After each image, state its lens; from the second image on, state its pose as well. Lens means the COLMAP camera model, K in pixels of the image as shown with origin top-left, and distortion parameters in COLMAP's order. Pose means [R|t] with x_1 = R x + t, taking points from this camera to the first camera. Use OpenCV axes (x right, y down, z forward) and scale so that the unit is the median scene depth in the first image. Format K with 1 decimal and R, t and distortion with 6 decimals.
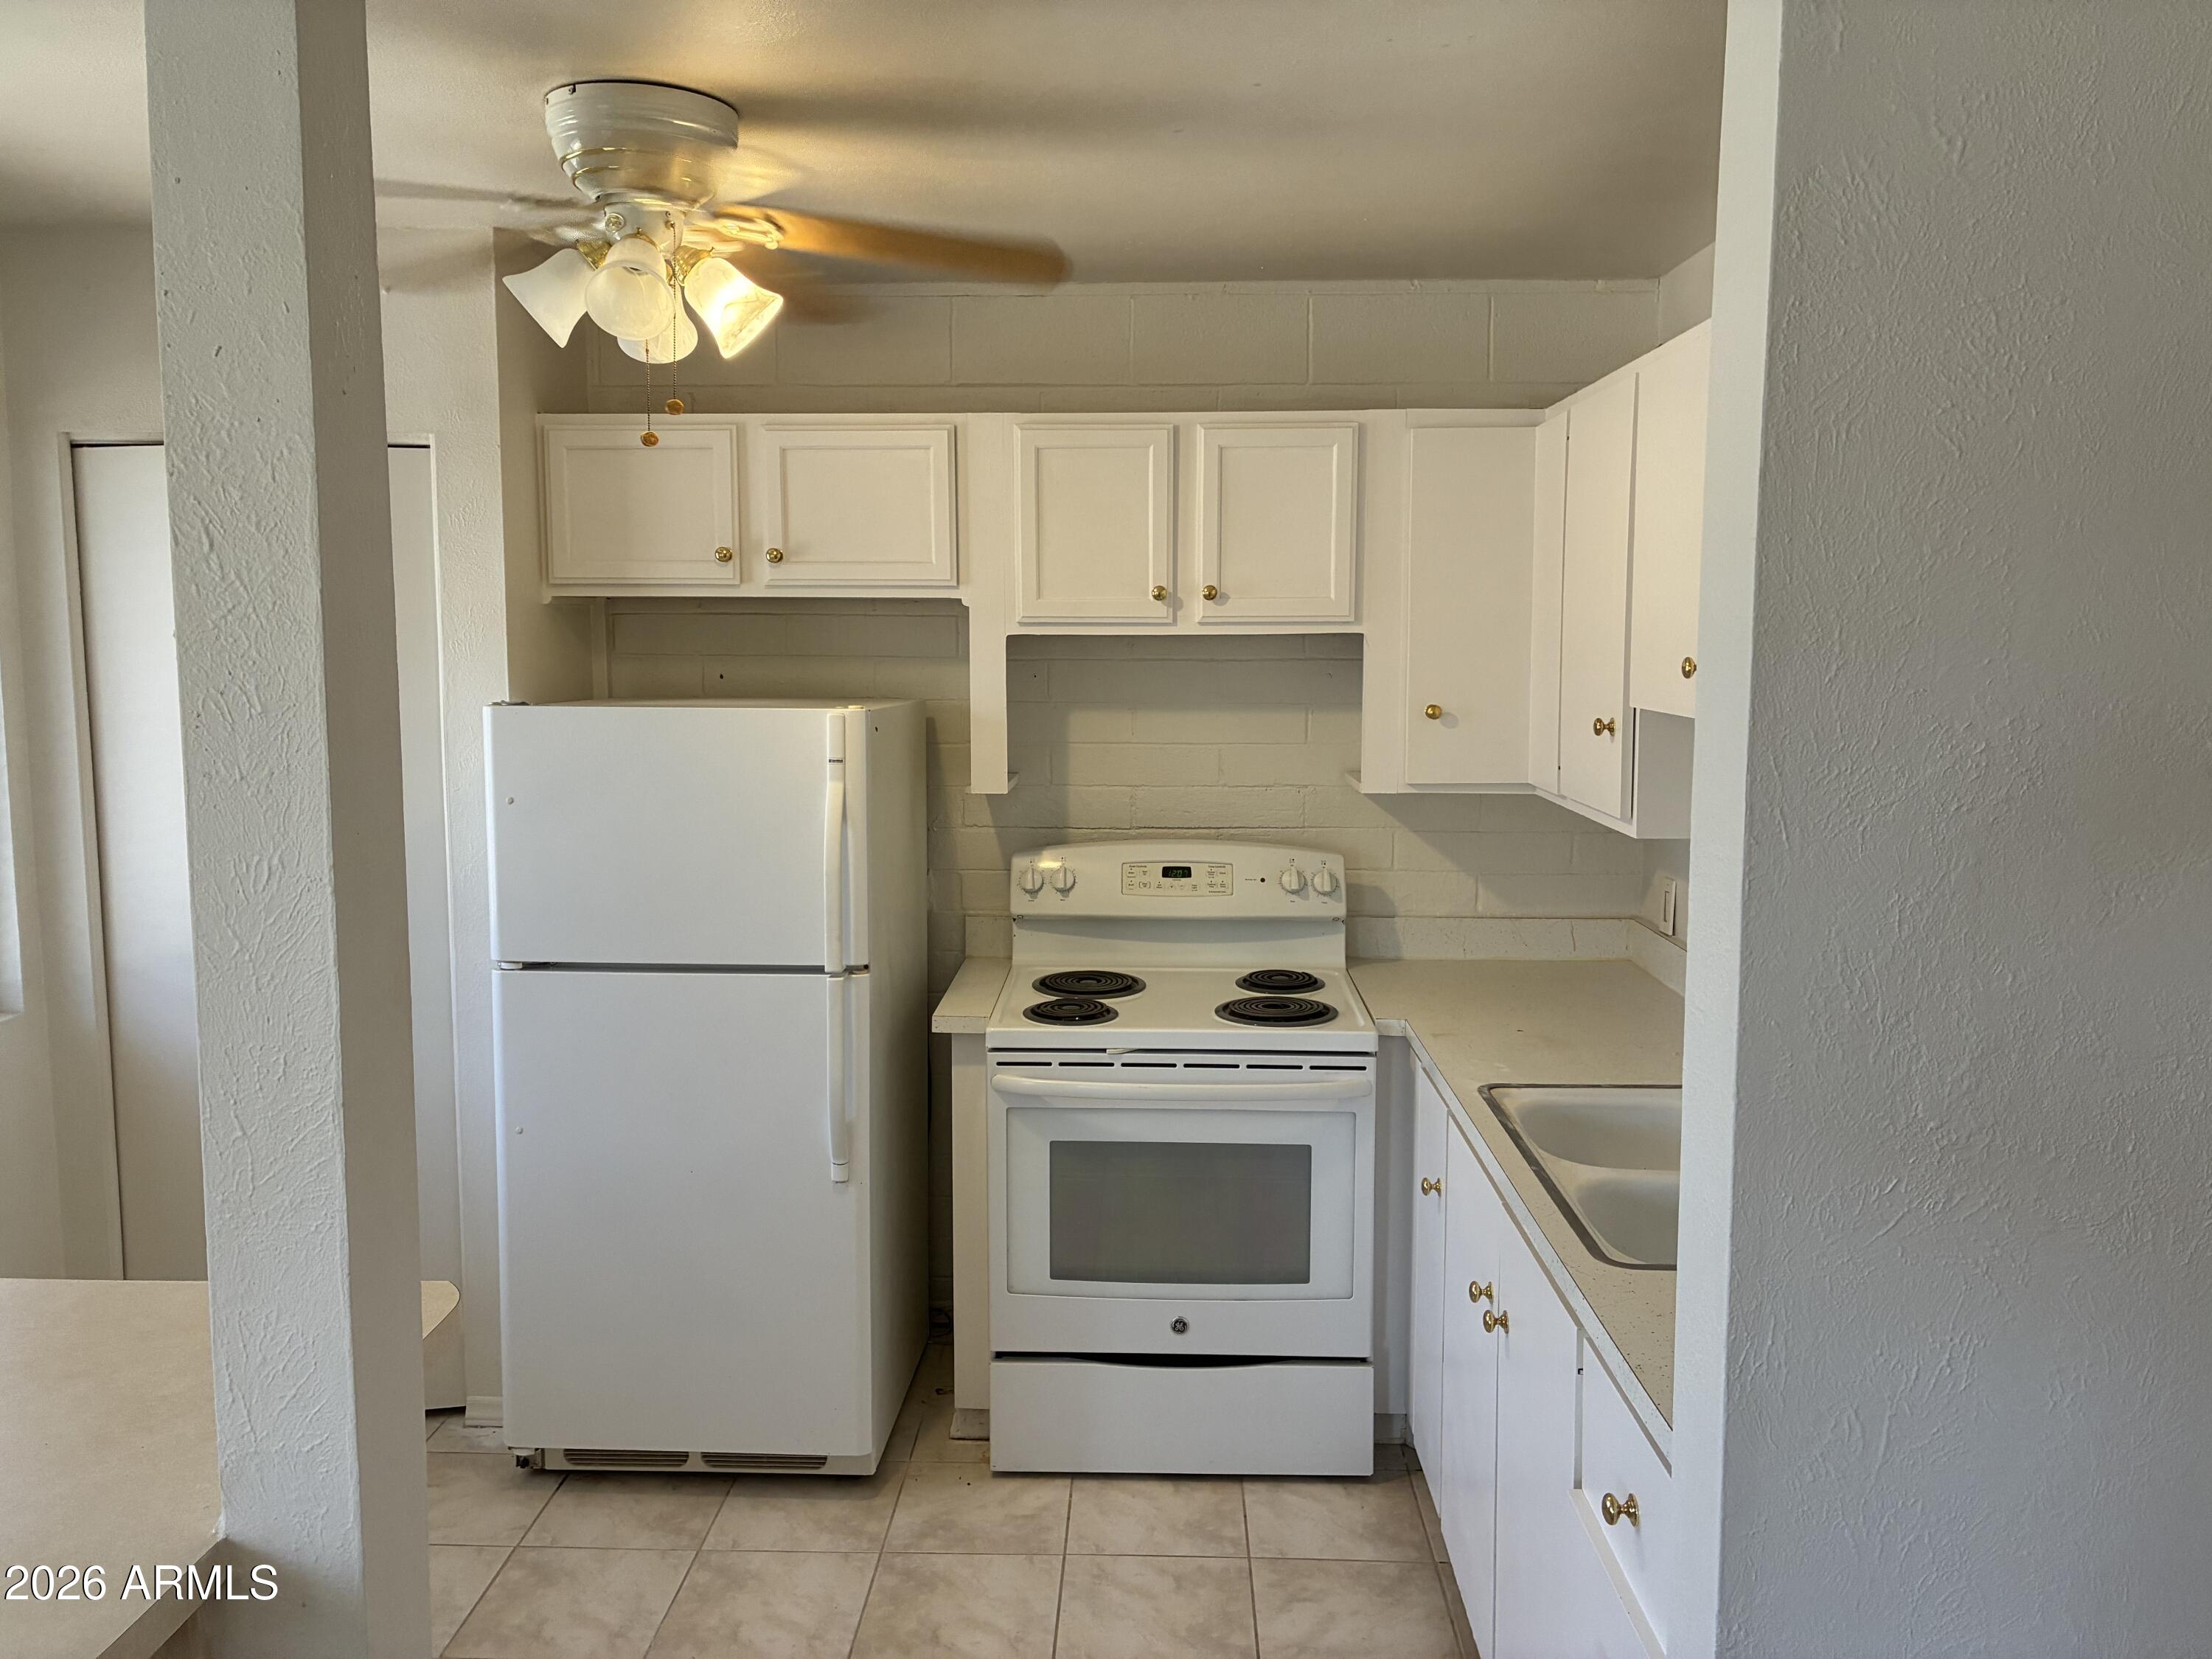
lens RADIAL K [[1682.5, 0, 1102.6], [0, 1682.5, 811.2], [0, 0, 1]] dist [0.074231, -0.095475]
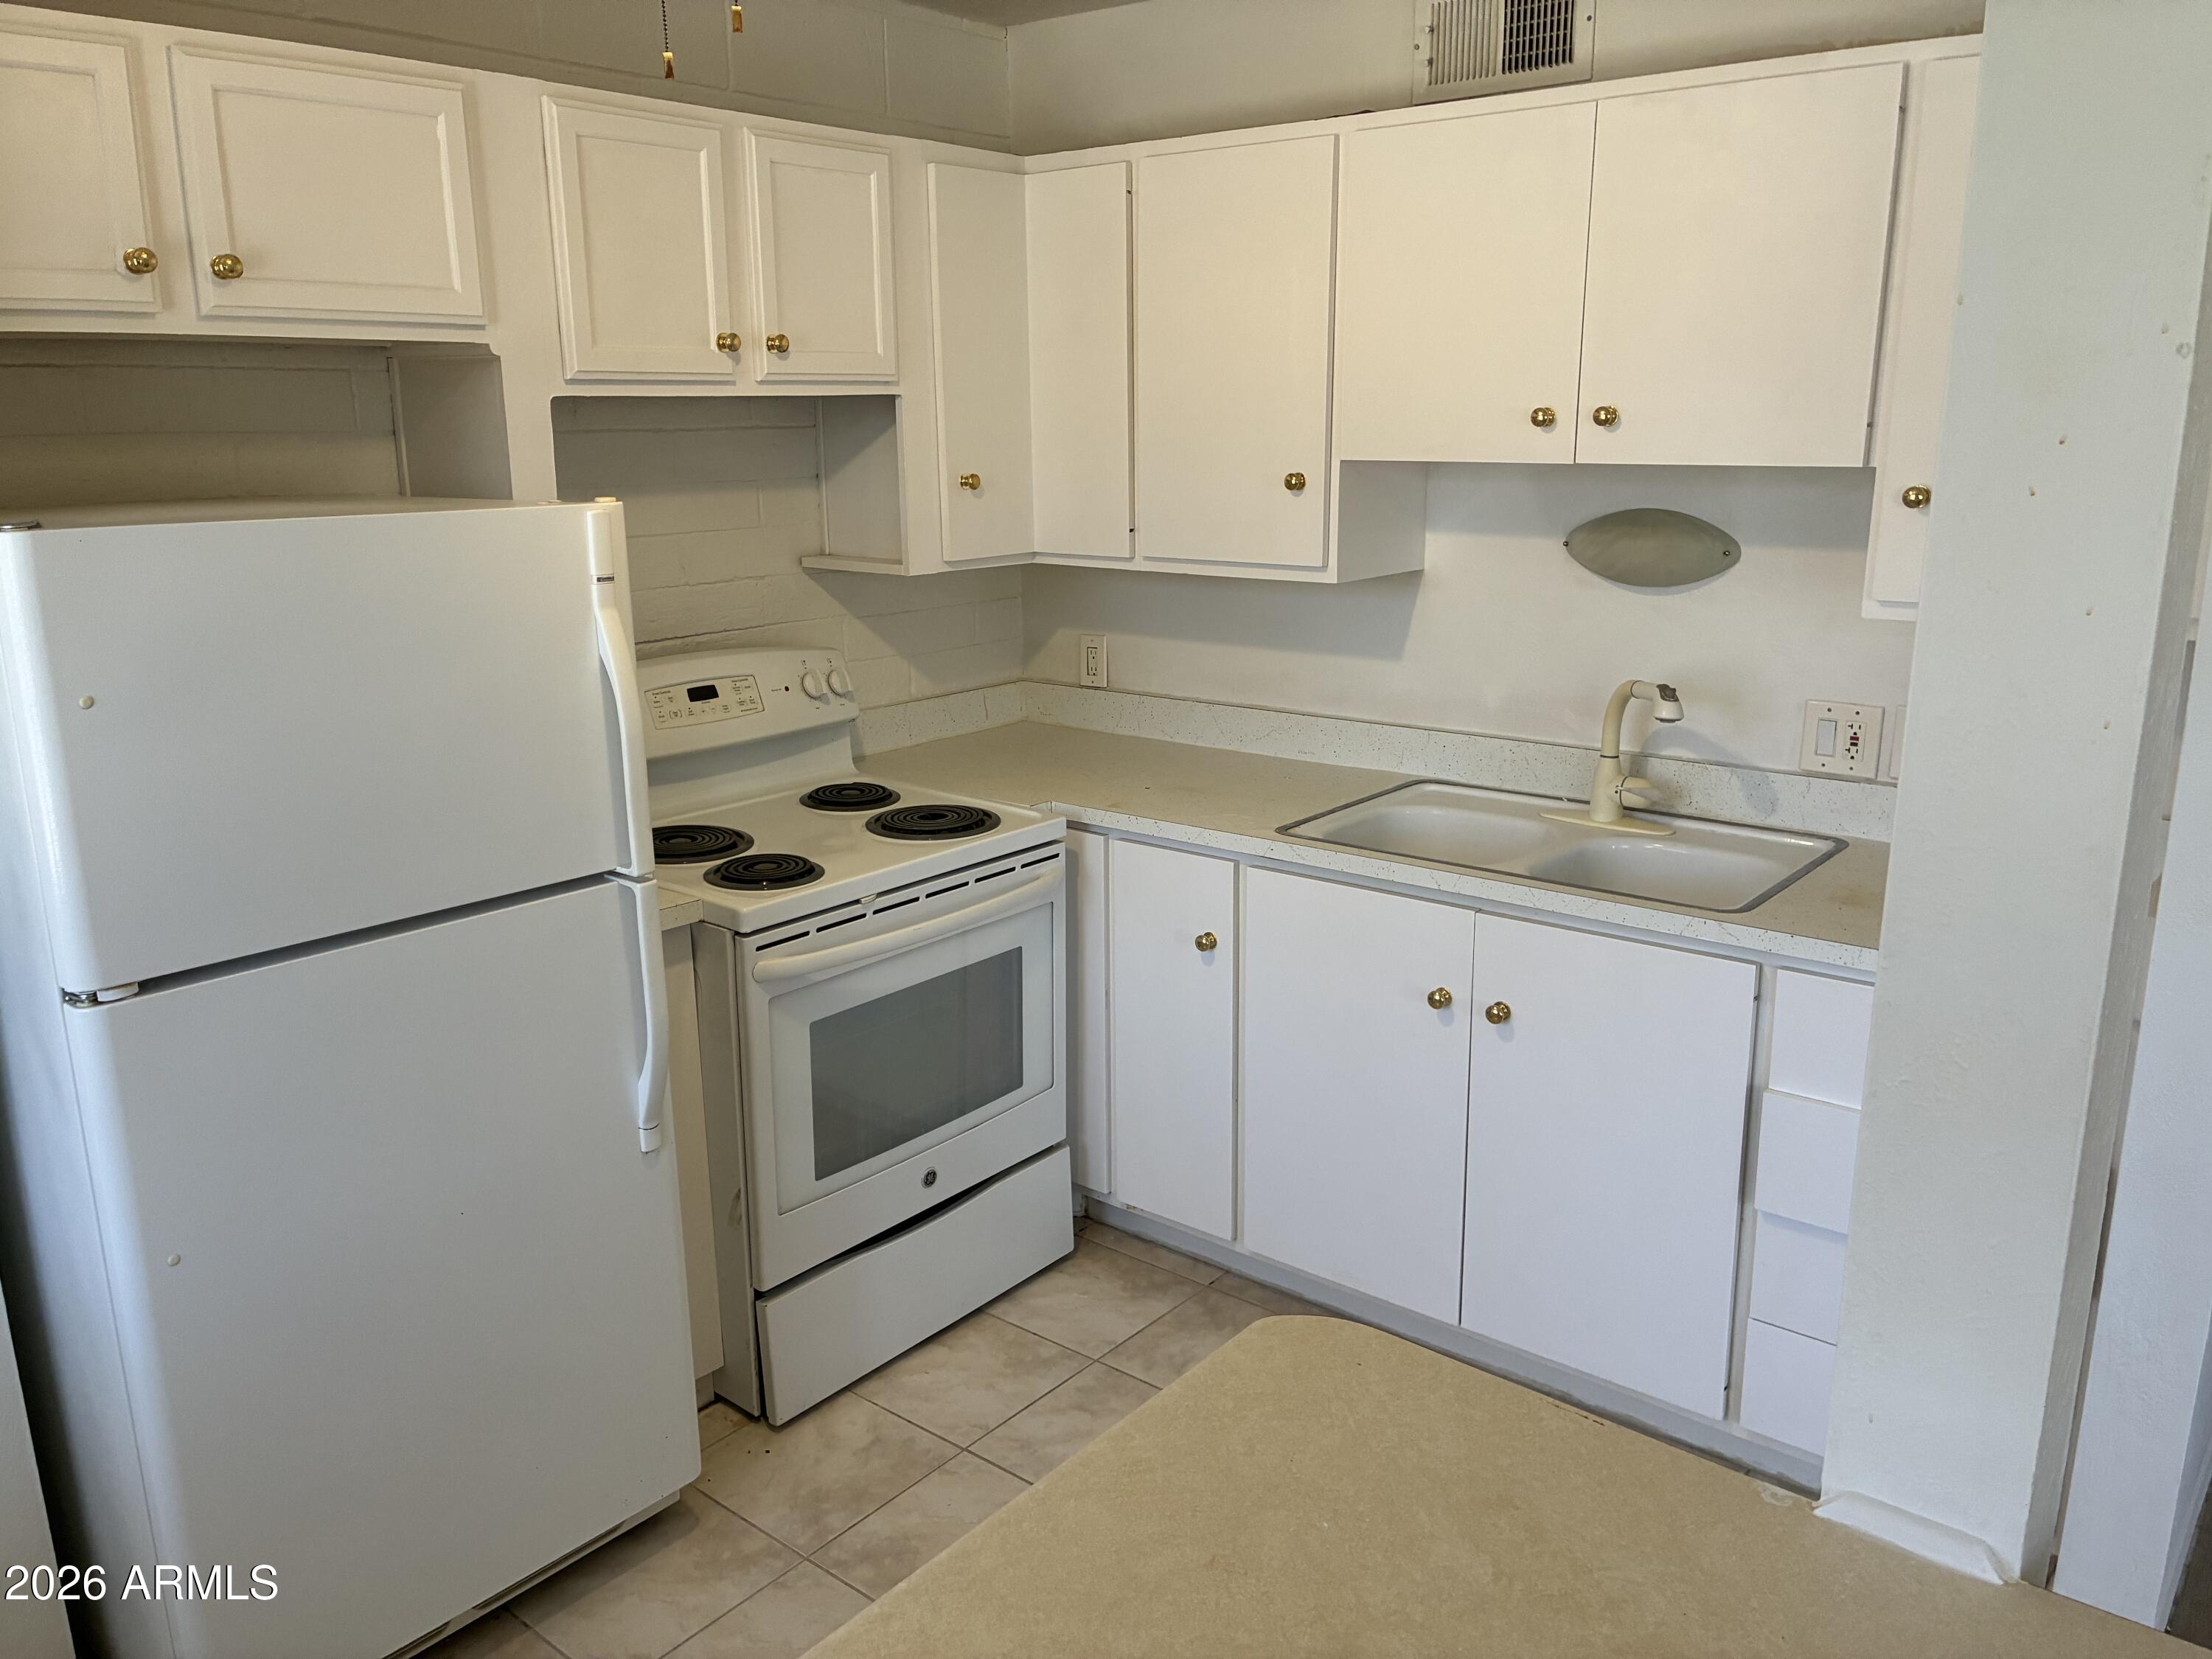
lens RADIAL K [[1682.5, 0, 1105.9], [0, 1682.5, 823.5], [0, 0, 1]] dist [0.074231, -0.095475]
pose [[0.610185, -0.196193, 0.767582, -0.527094], [0.093720, 0.979925, 0.175966, -0.031081], [-0.786696, -0.035434, 0.616323, 0.356559]]
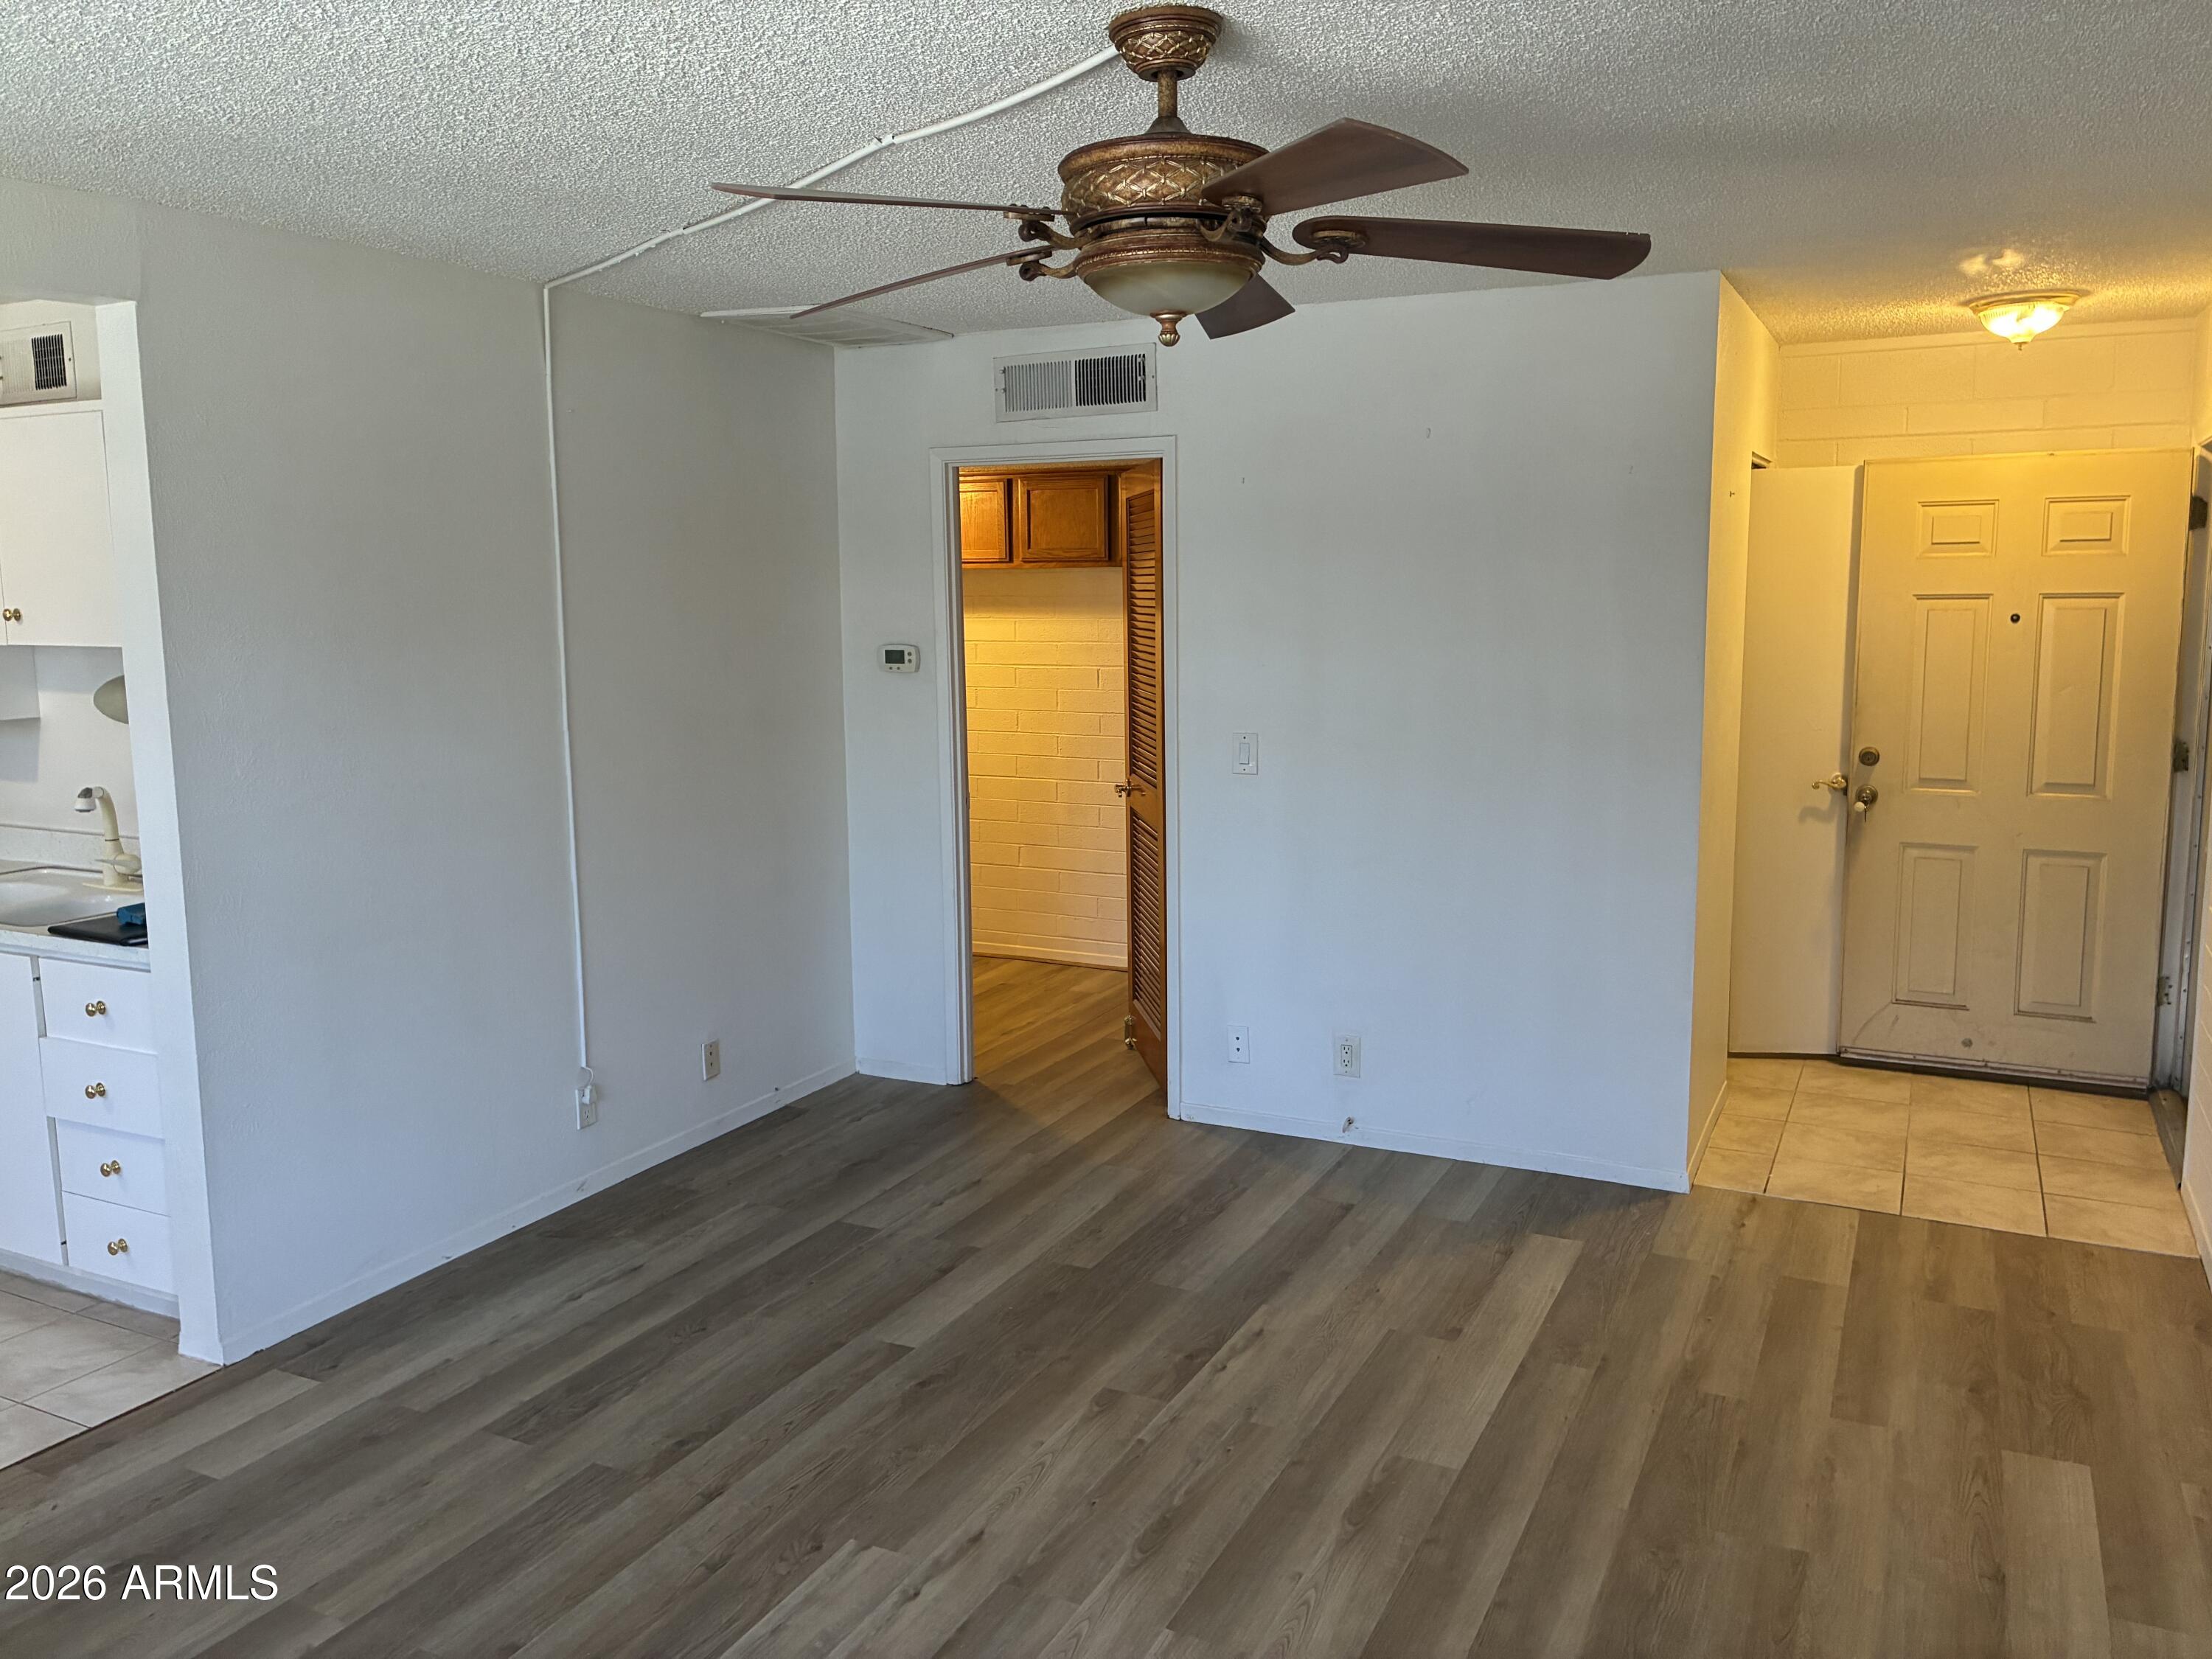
lens RADIAL K [[1682.5, 0, 1113.8], [0, 1682.5, 815.8], [0, 0, 1]] dist [0.074231, -0.095475]
pose [[0.414579, -0.132757, 0.900278, -0.536261], [0.105657, 0.989633, 0.097278, 0.049389], [-0.903859, 0.054791, 0.424308, -0.542390]]
